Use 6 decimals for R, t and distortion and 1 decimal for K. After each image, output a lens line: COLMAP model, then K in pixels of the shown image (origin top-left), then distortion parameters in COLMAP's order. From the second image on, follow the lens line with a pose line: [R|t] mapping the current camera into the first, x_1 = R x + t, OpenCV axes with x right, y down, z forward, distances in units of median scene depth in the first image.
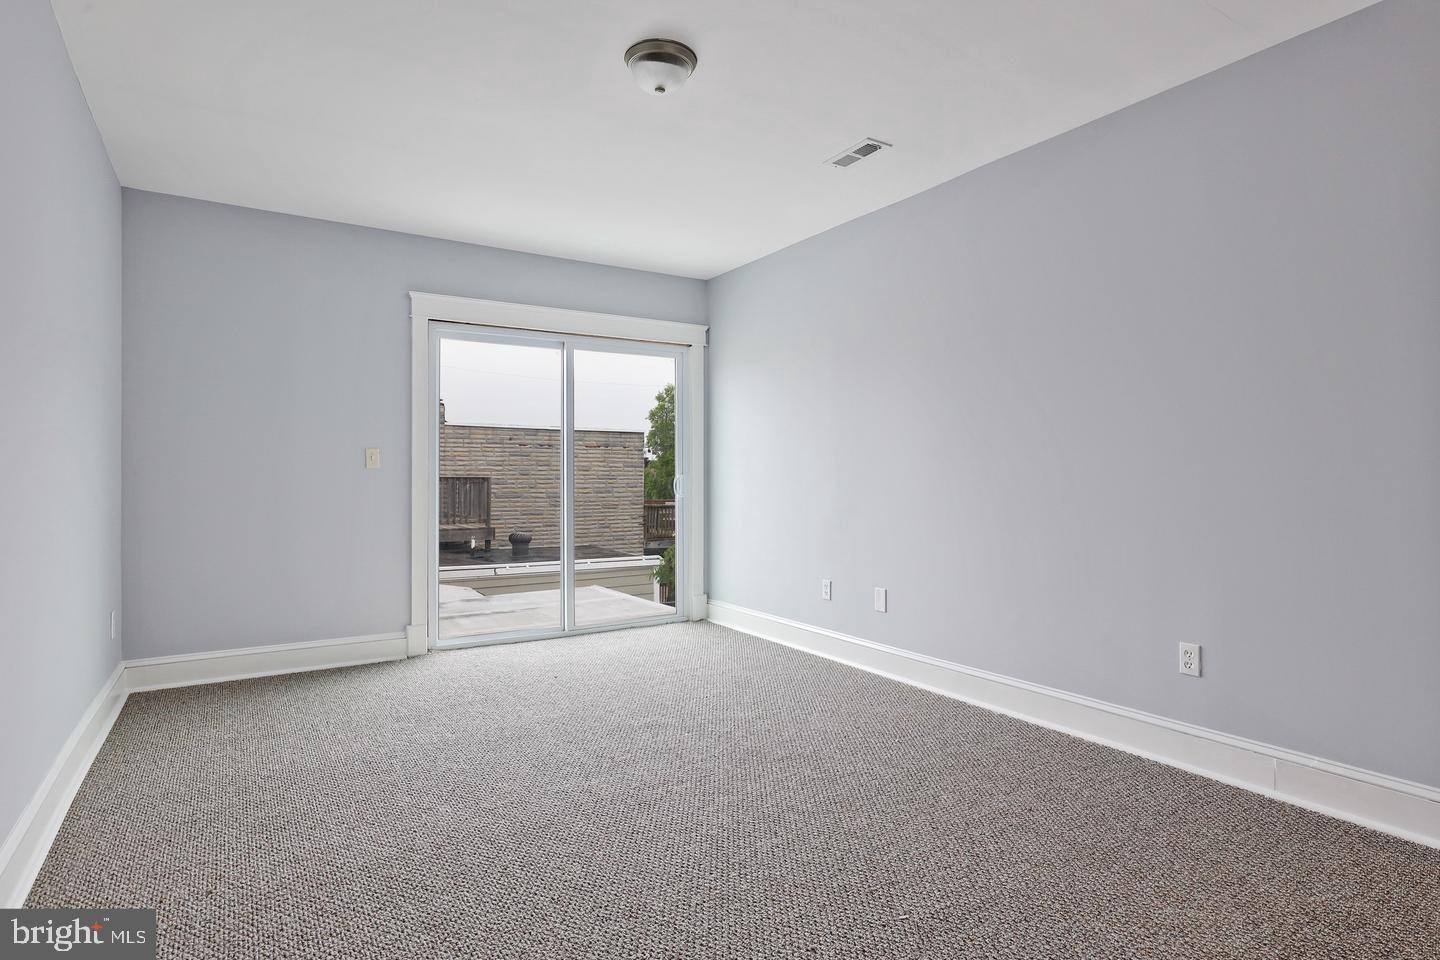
lens RADIAL K [[779.4, 0, 720.1], [0, 779.4, 478.8], [0, 0, 1]] dist [0.014977, -0.005483]
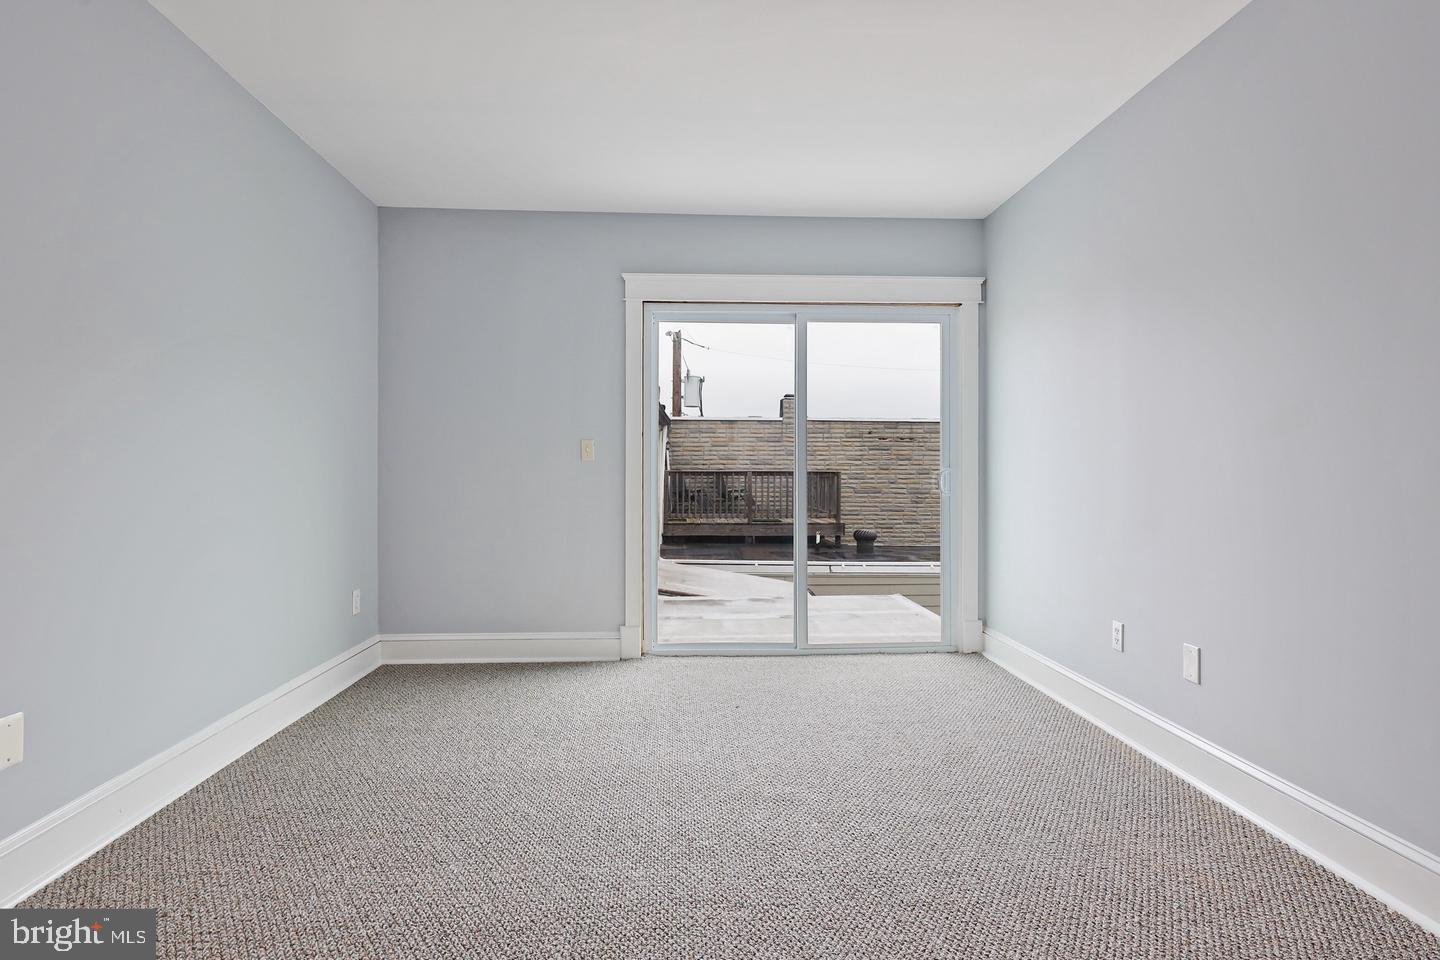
lens RADIAL K [[779.4, 0, 716.6], [0, 779.4, 475.2], [0, 0, 1]] dist [0.014977, -0.005483]
pose [[0.872475, 0.006136, -0.488619, 0.134447], [-0.005430, 0.999981, 0.002861, 0.000936], [0.488628, 0.000157, 0.872492, 0.188362]]
